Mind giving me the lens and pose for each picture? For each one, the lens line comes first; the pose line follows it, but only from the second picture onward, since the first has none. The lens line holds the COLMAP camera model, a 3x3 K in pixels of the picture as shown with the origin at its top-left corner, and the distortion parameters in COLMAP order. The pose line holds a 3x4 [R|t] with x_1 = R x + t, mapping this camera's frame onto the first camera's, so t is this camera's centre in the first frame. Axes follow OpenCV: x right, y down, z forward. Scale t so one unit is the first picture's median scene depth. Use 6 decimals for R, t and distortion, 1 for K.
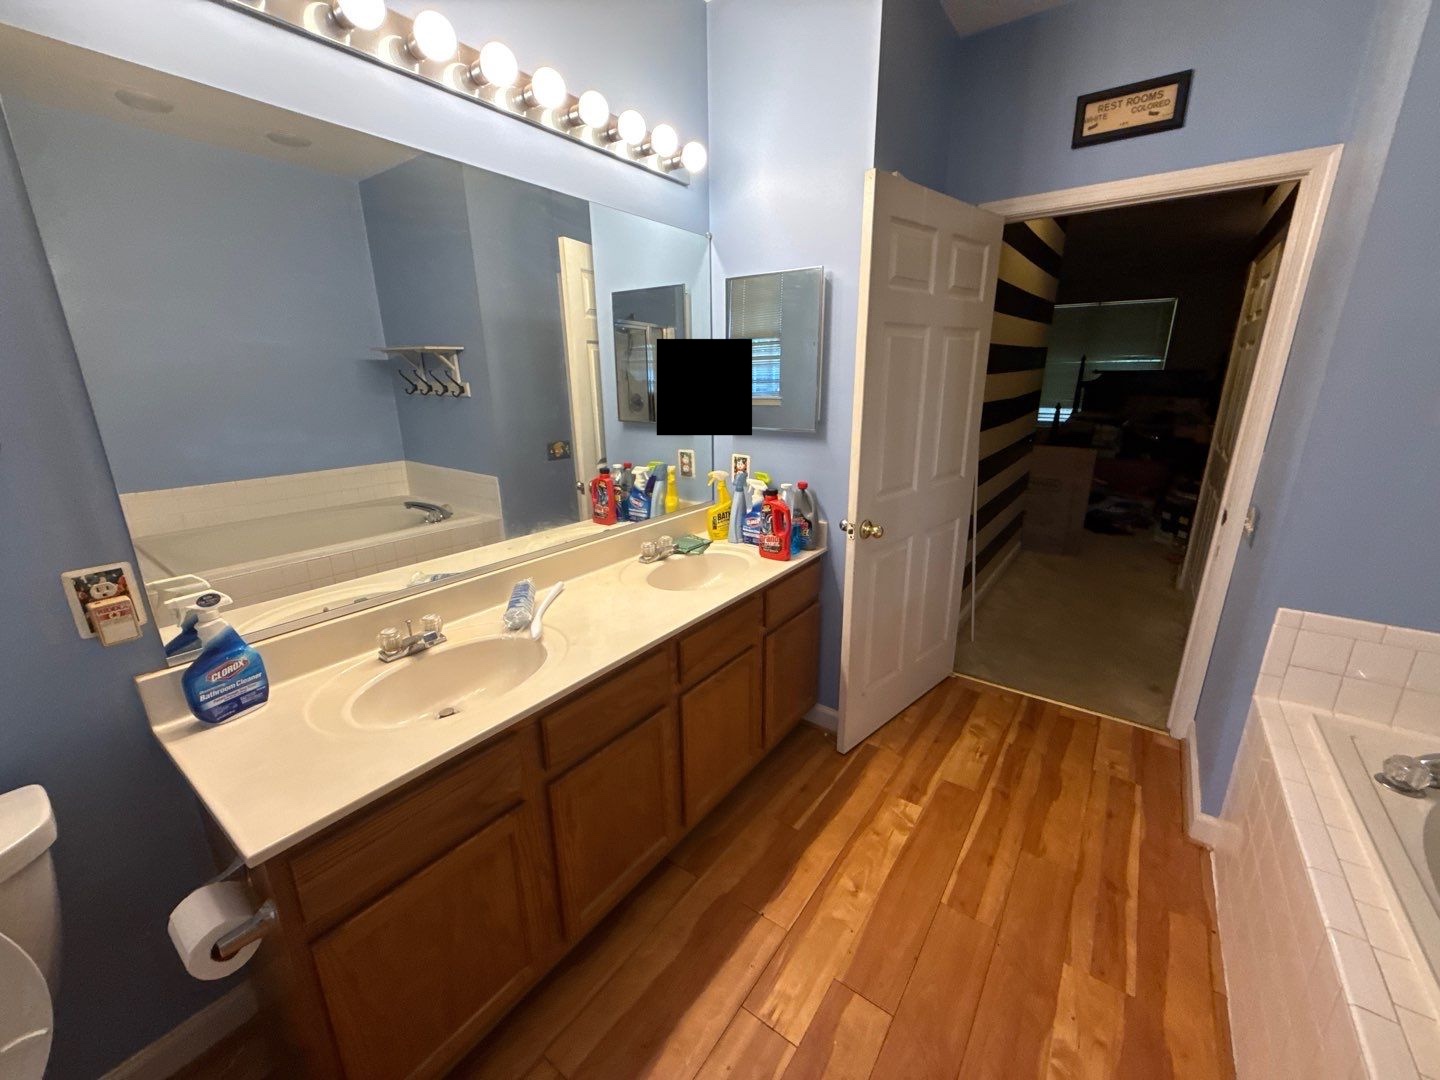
lens RADIAL K [[574.7, 0, 715.7], [0, 574.7, 536.6], [0, 0, 1]] dist [0.000013, 0.000444]
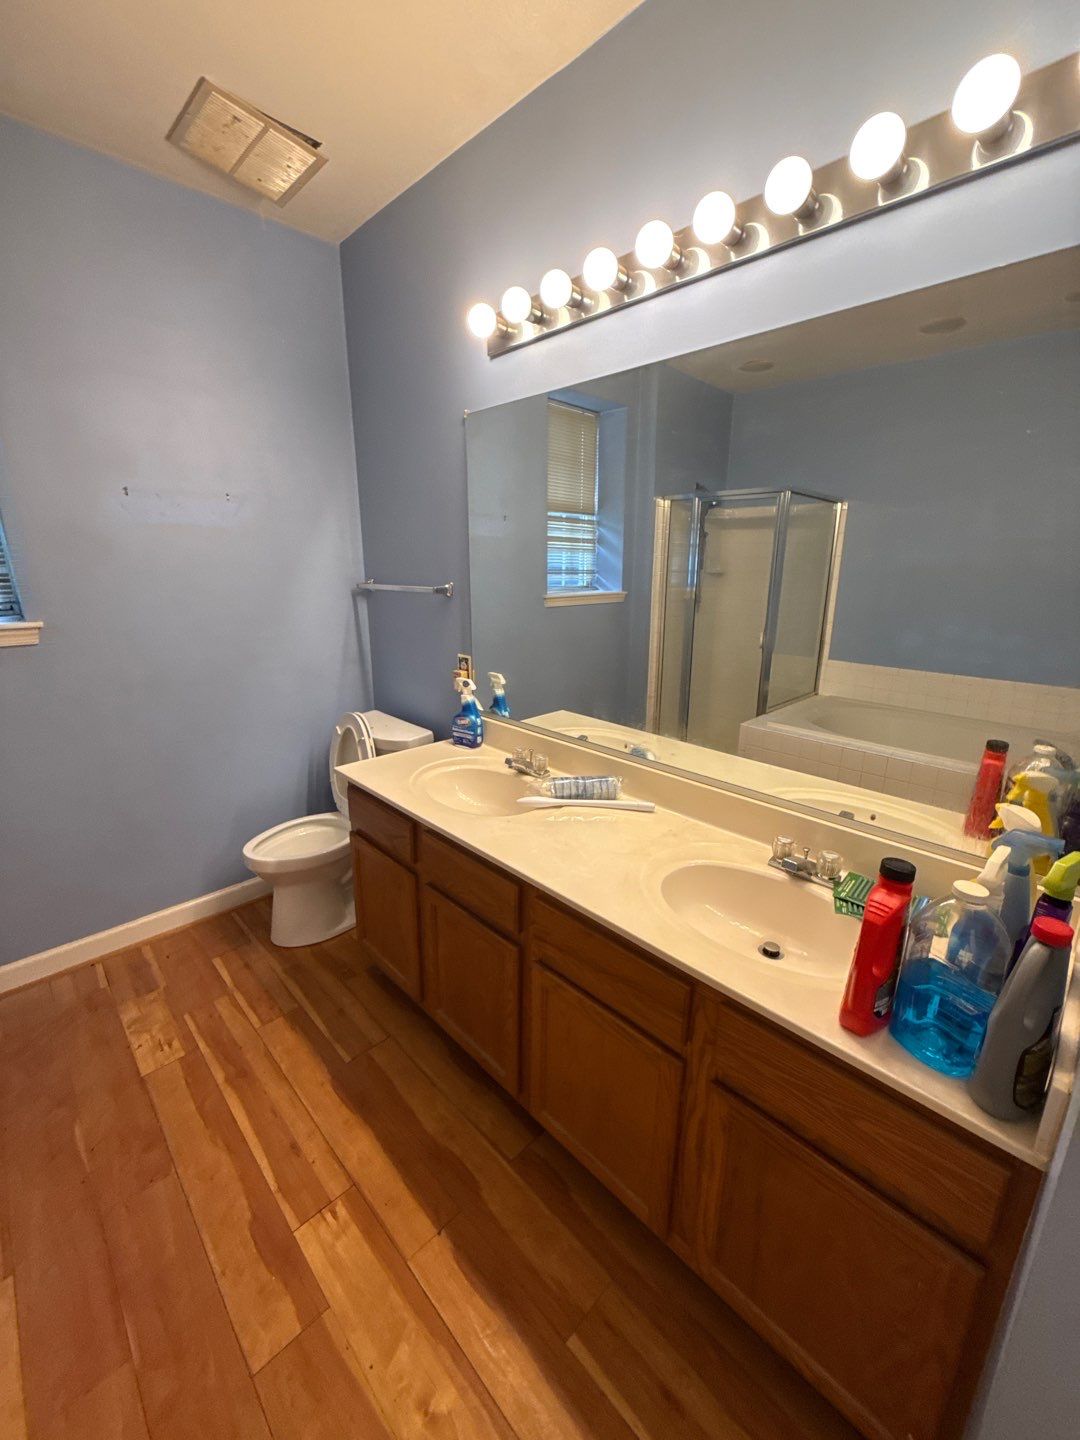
lens RADIAL K [[574.7, 0, 537.4], [0, 574.7, 717.8], [0, 0, 1]] dist [0.000013, 0.000444]
pose [[-0.158158, 0.261526, -0.952150, 0.710348], [-0.279570, 0.912969, 0.297202, -0.319881], [0.947009, 0.313198, -0.071279, 1.059919]]
